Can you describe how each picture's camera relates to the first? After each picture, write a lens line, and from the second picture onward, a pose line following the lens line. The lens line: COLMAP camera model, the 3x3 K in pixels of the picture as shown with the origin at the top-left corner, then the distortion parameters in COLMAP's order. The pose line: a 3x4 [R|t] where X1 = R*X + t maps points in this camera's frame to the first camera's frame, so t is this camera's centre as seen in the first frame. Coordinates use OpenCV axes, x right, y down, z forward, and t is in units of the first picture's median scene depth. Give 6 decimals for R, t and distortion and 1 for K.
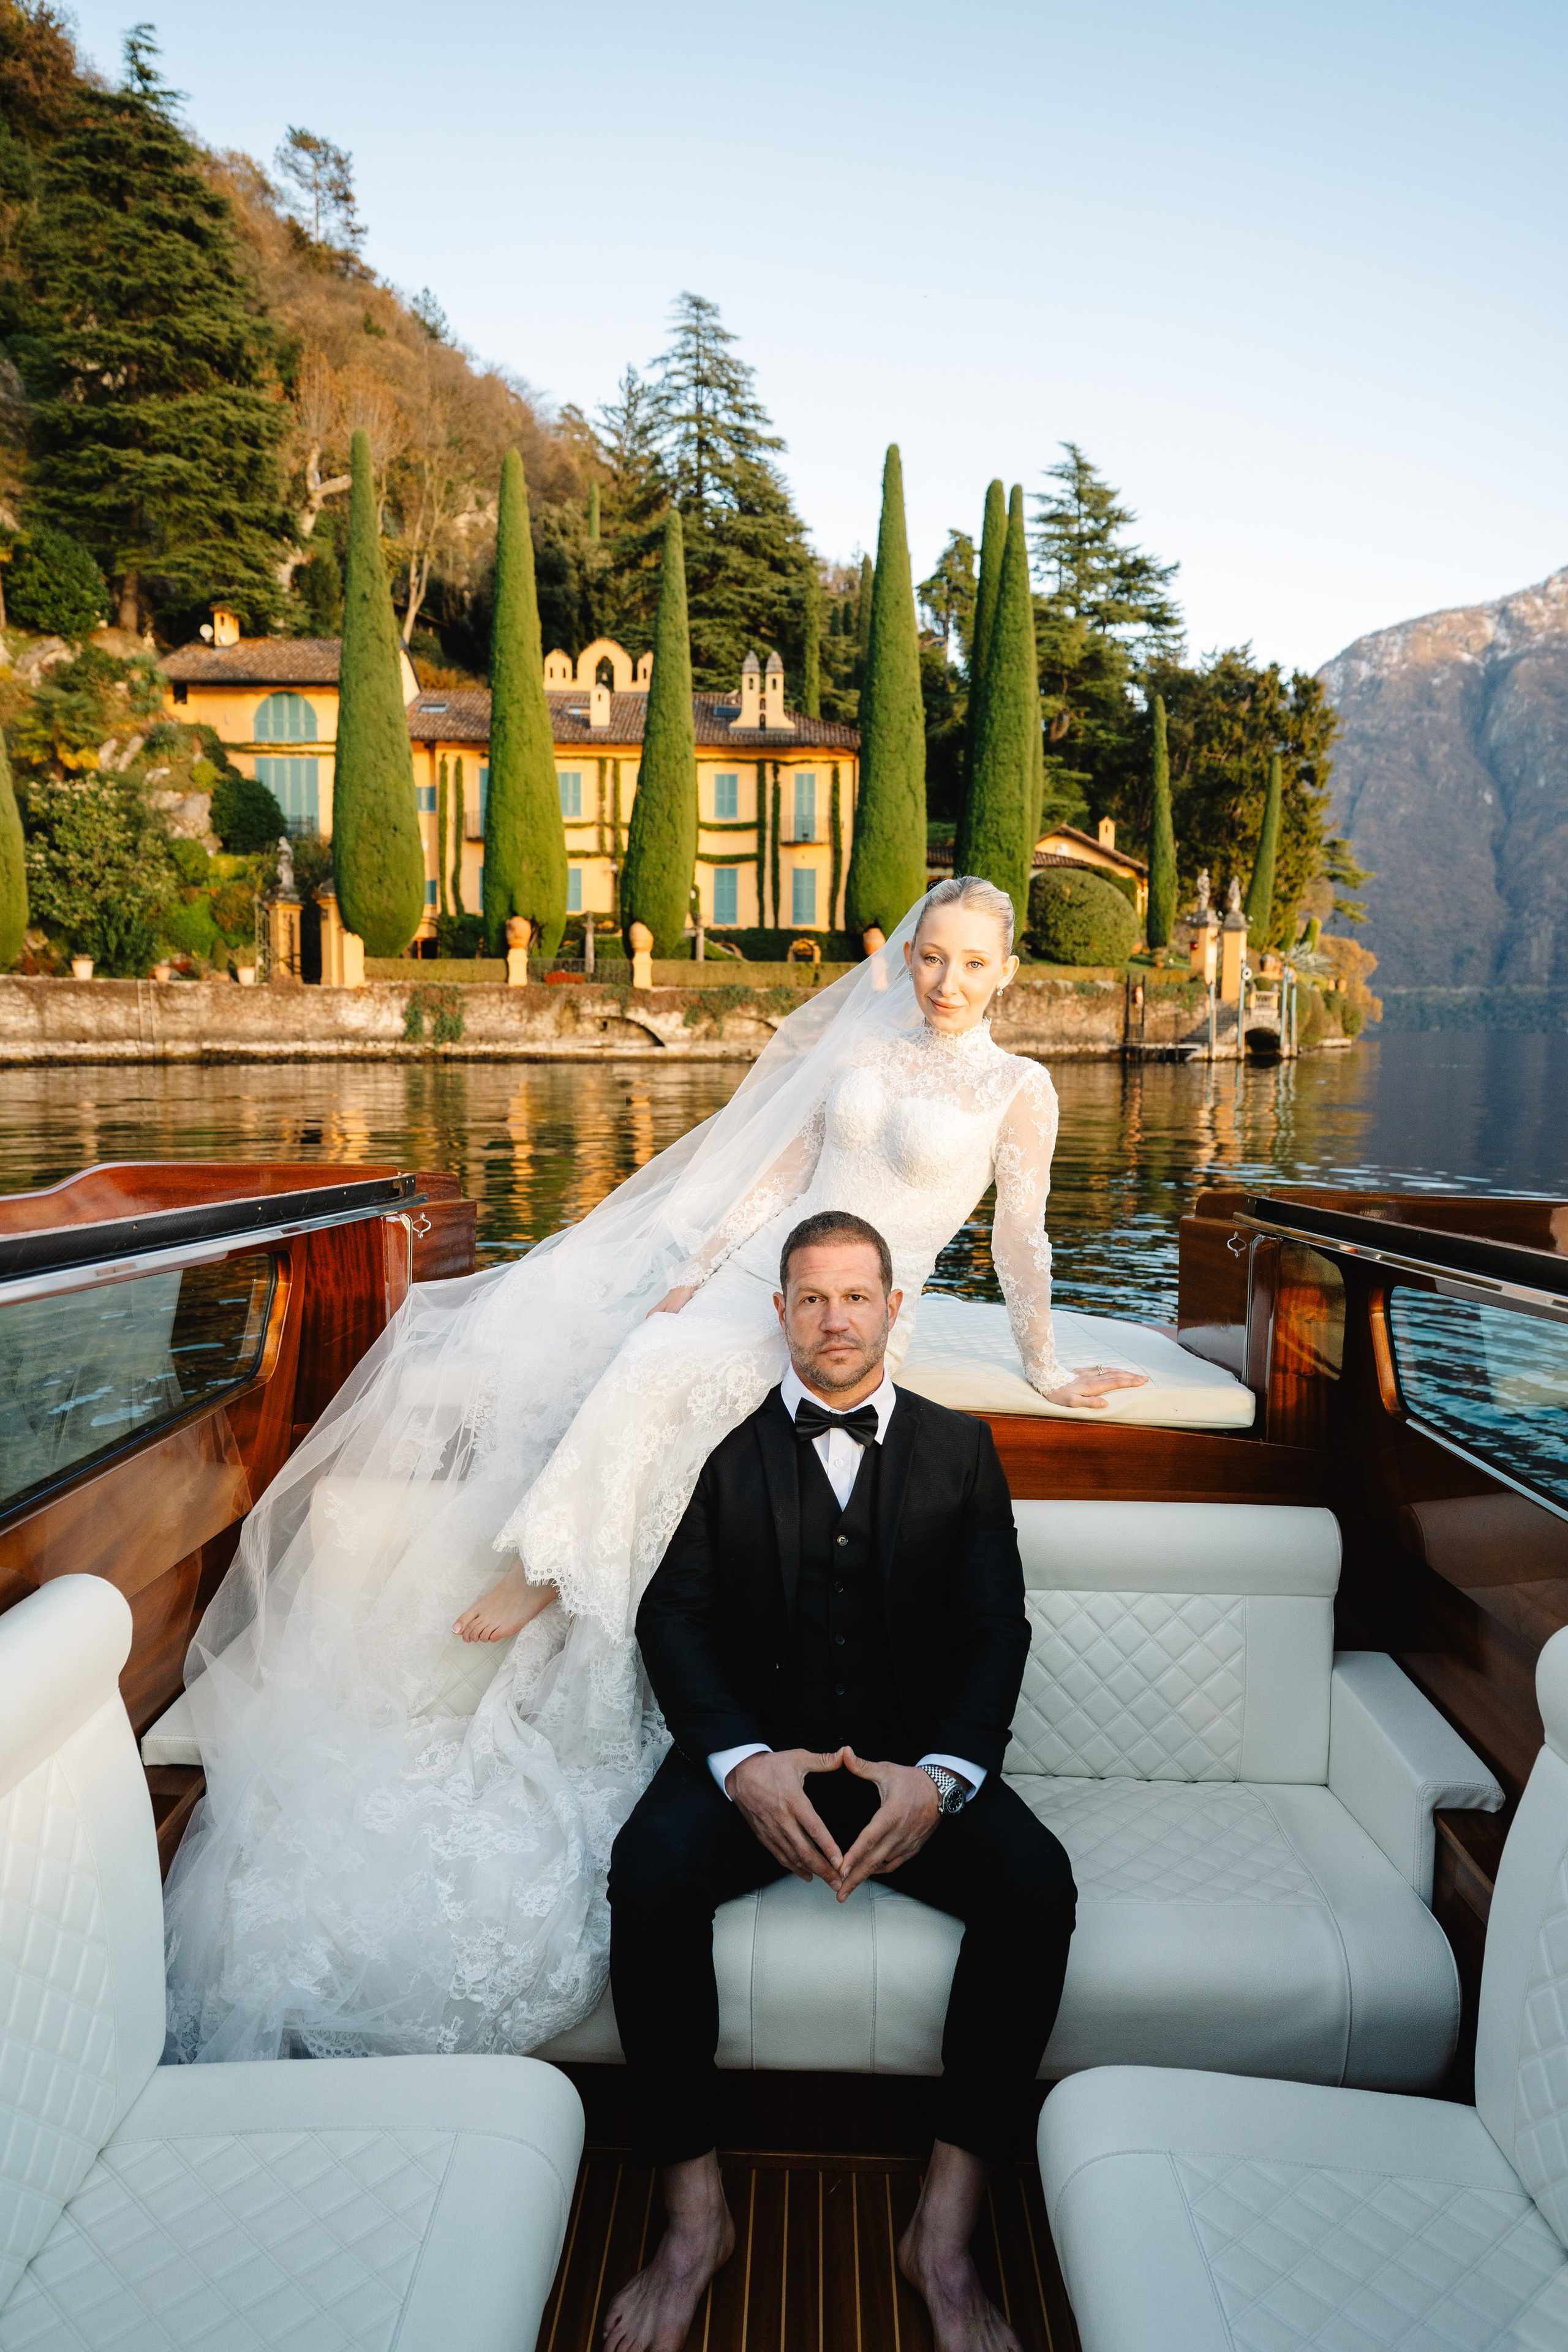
lens RADIAL K [[1620.7, 0, 794.0], [0, 1620.7, 1178.4], [0, 0, 1]] dist [-0.001488, 0.002244]
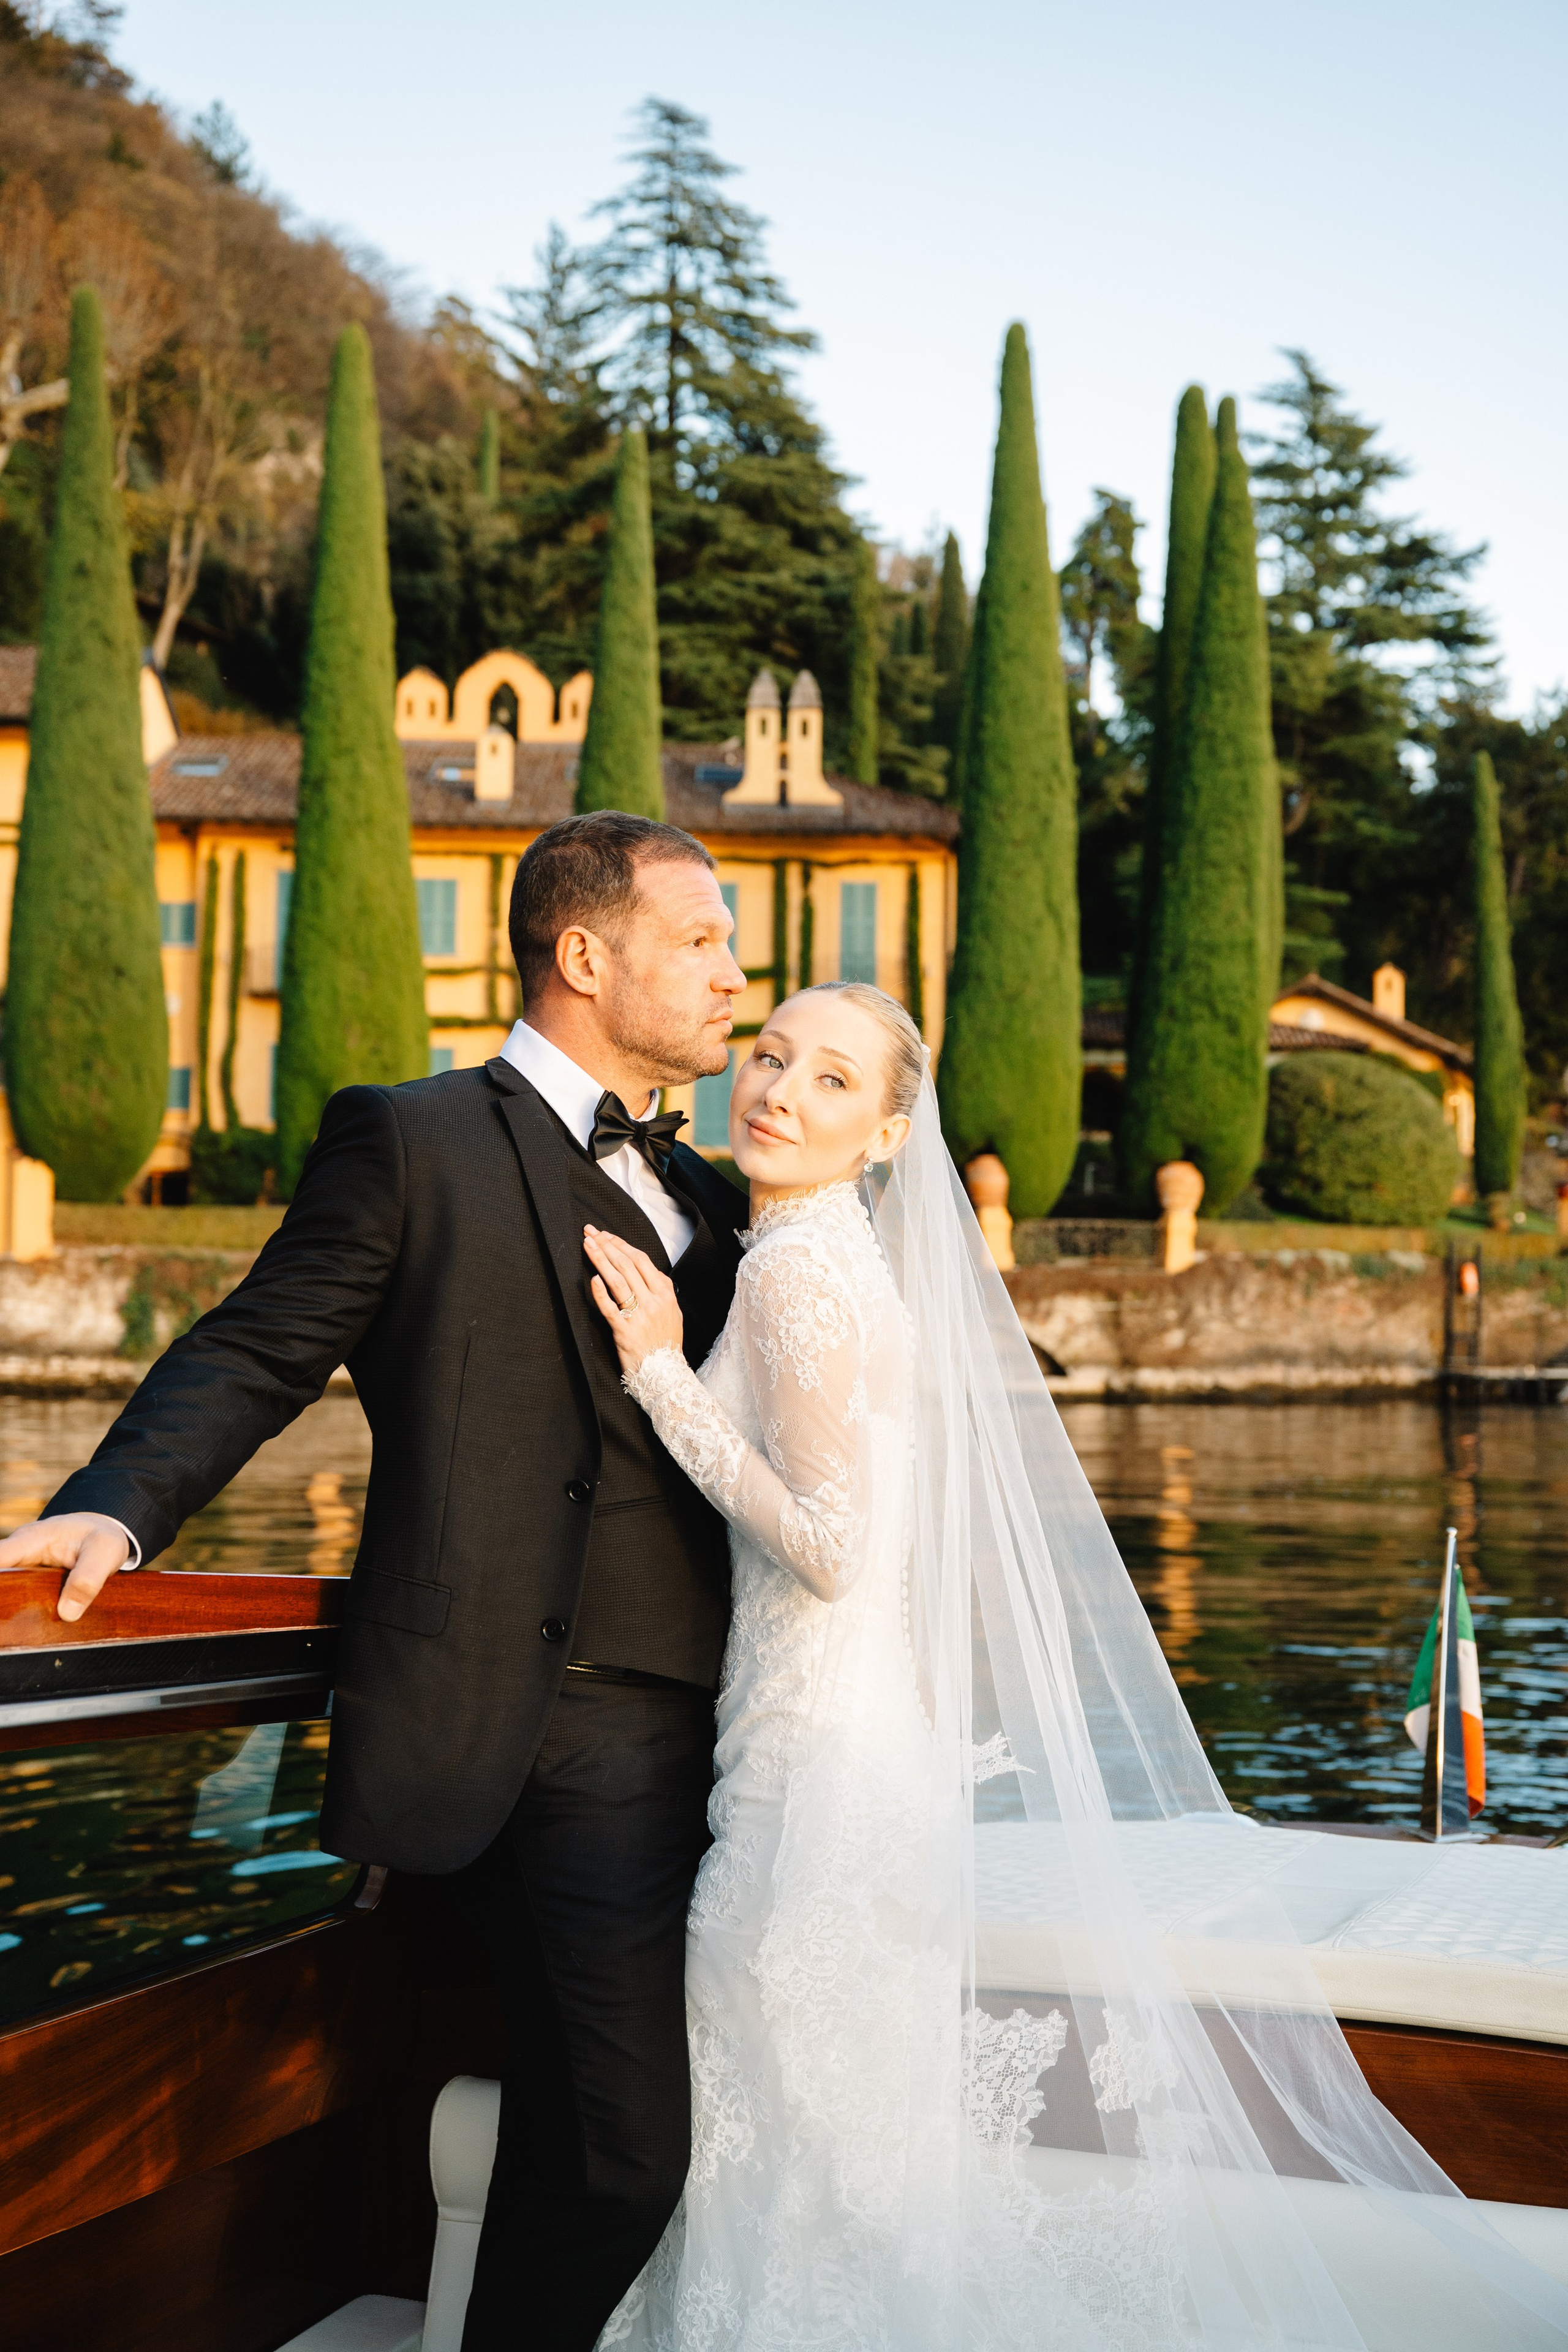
lens RADIAL K [[2836.7, 0, 805.6], [0, 2836.7, 1153.0], [0, 0, 1]] dist [0.008183, 0.006537]
pose [[0.999982, 0.004876, -0.003362, -0.007139], [-0.005340, 0.987815, -0.155542, -0.004827], [0.002563, 0.155557, 0.987824, 0.044069]]
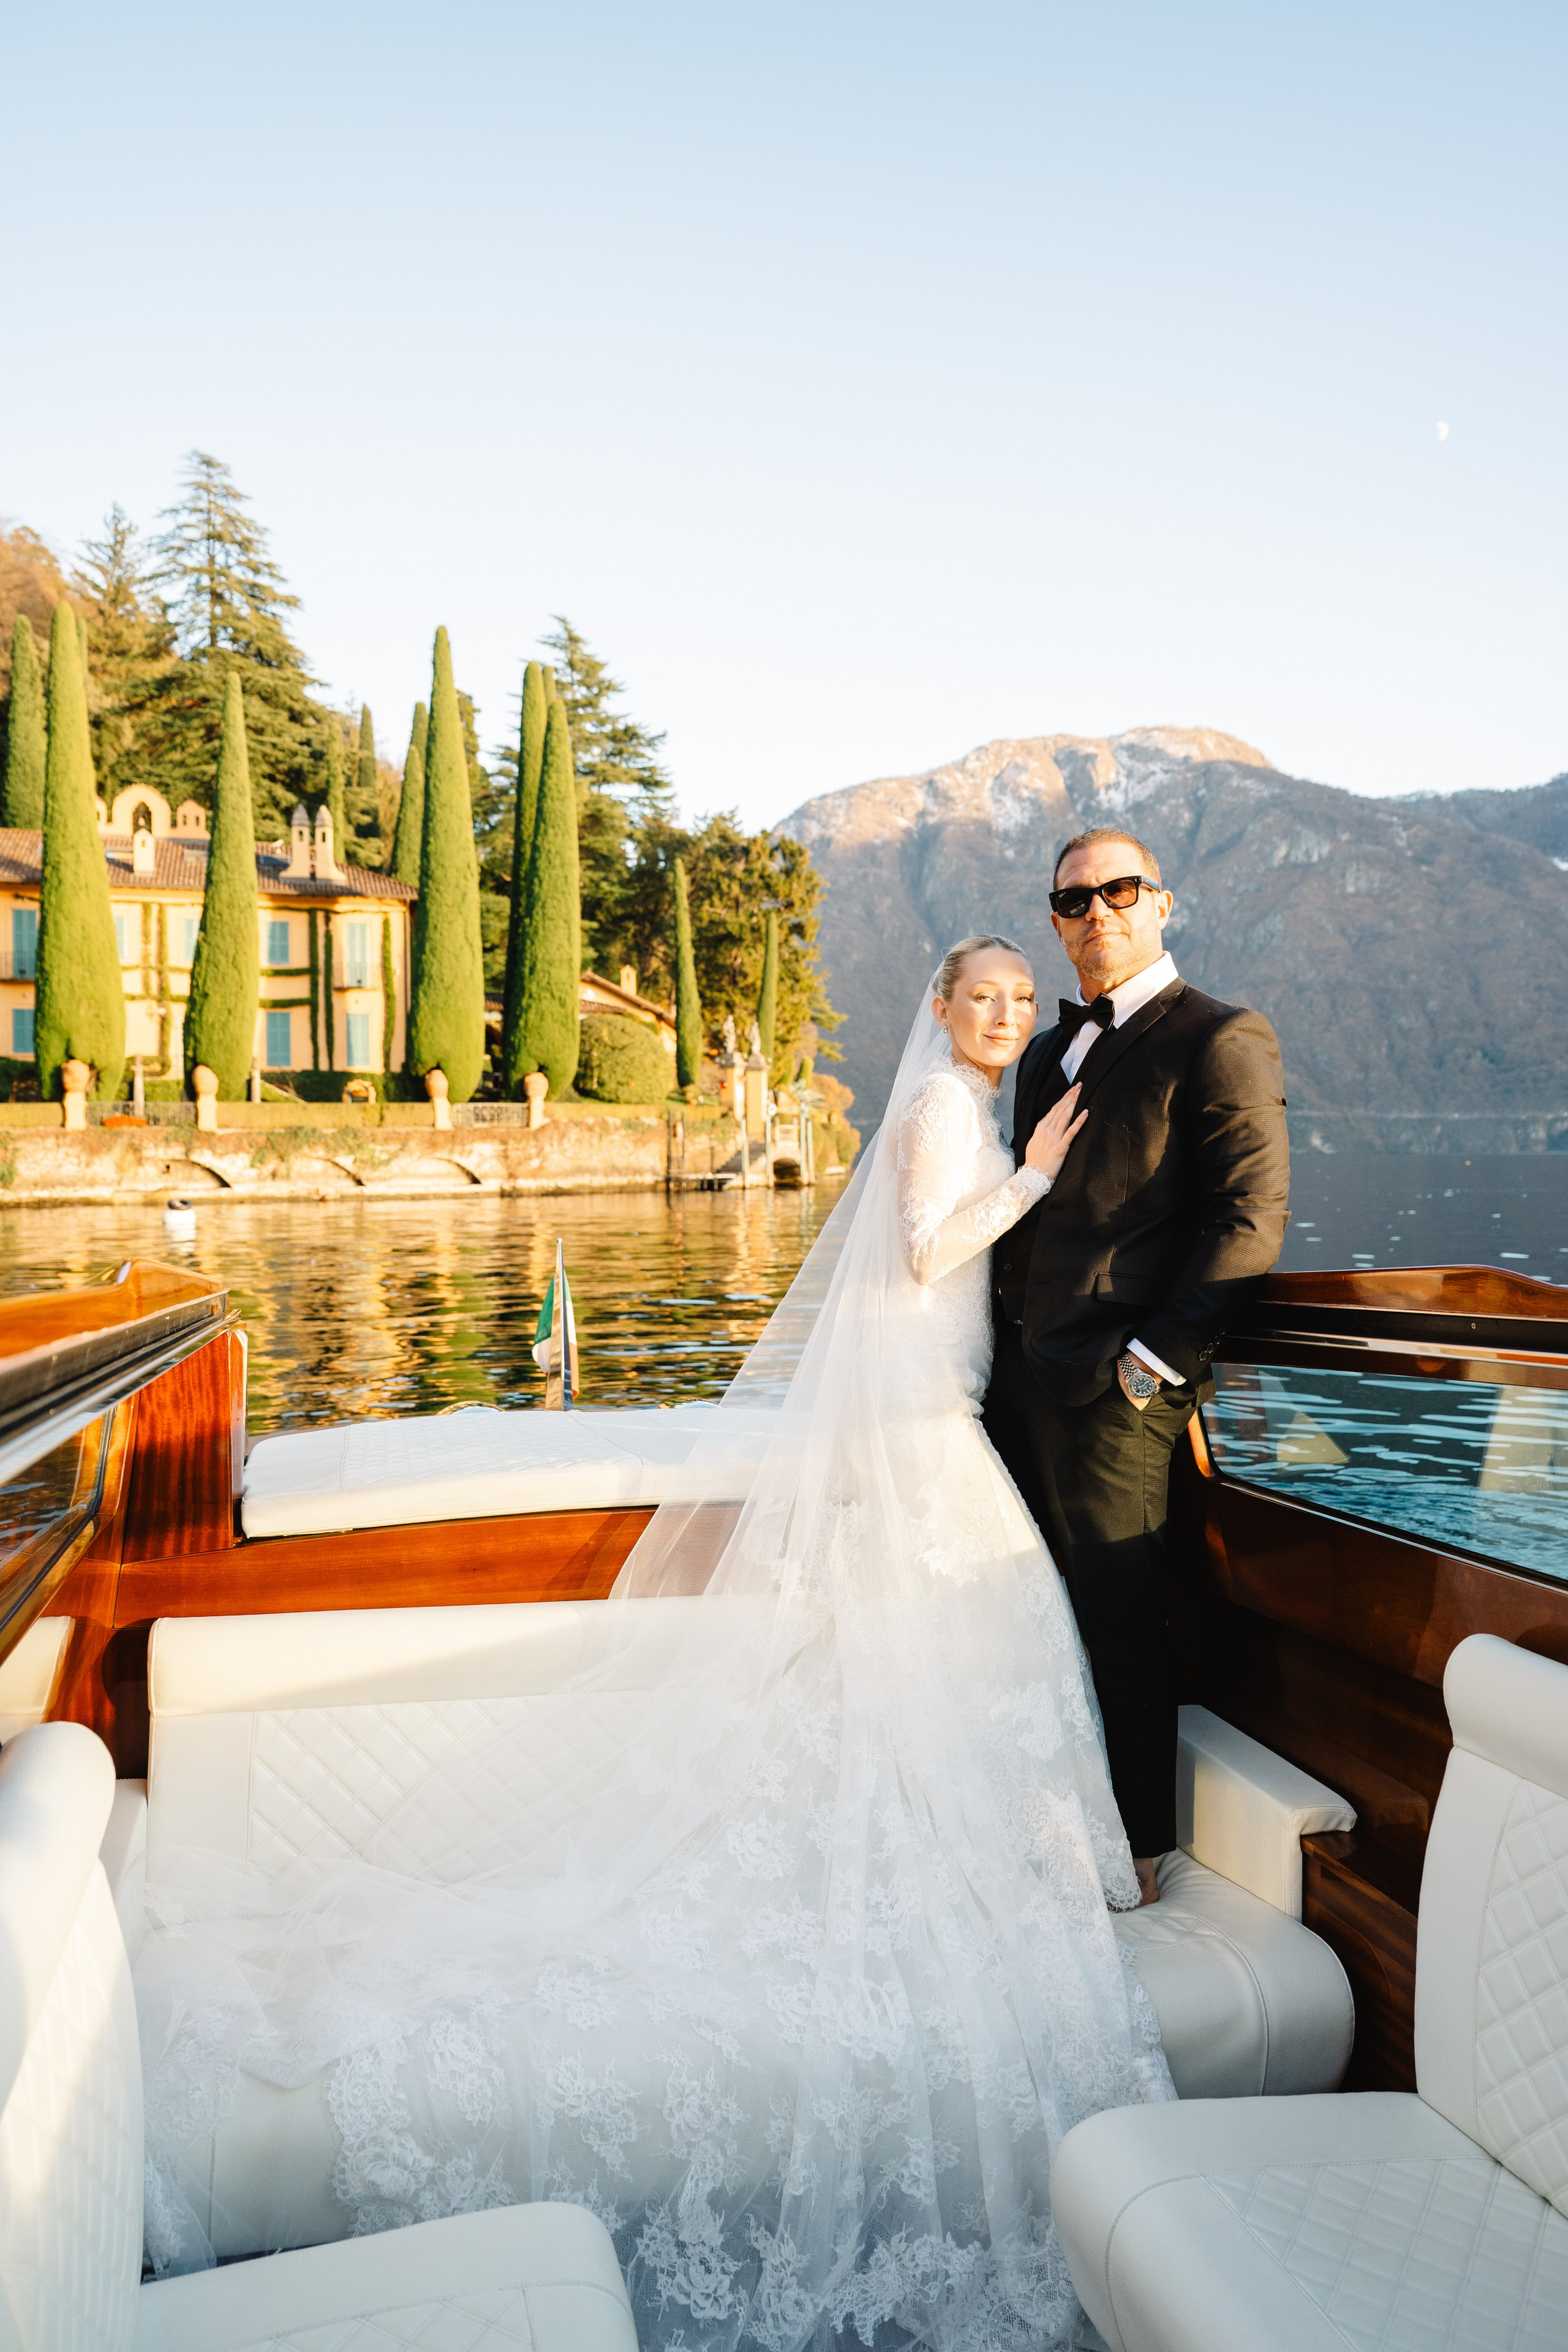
lens RADIAL K [[1629.2, 0, 780.5], [0, 1629.2, 1165.6], [0, 0, 1]] dist [-0.002620, 0.003069]
pose [[0.952481, -0.021275, 0.303855, -0.050673], [0.048935, 0.995288, -0.083708, 0.005166], [-0.300643, 0.094599, 0.949034, -0.051900]]
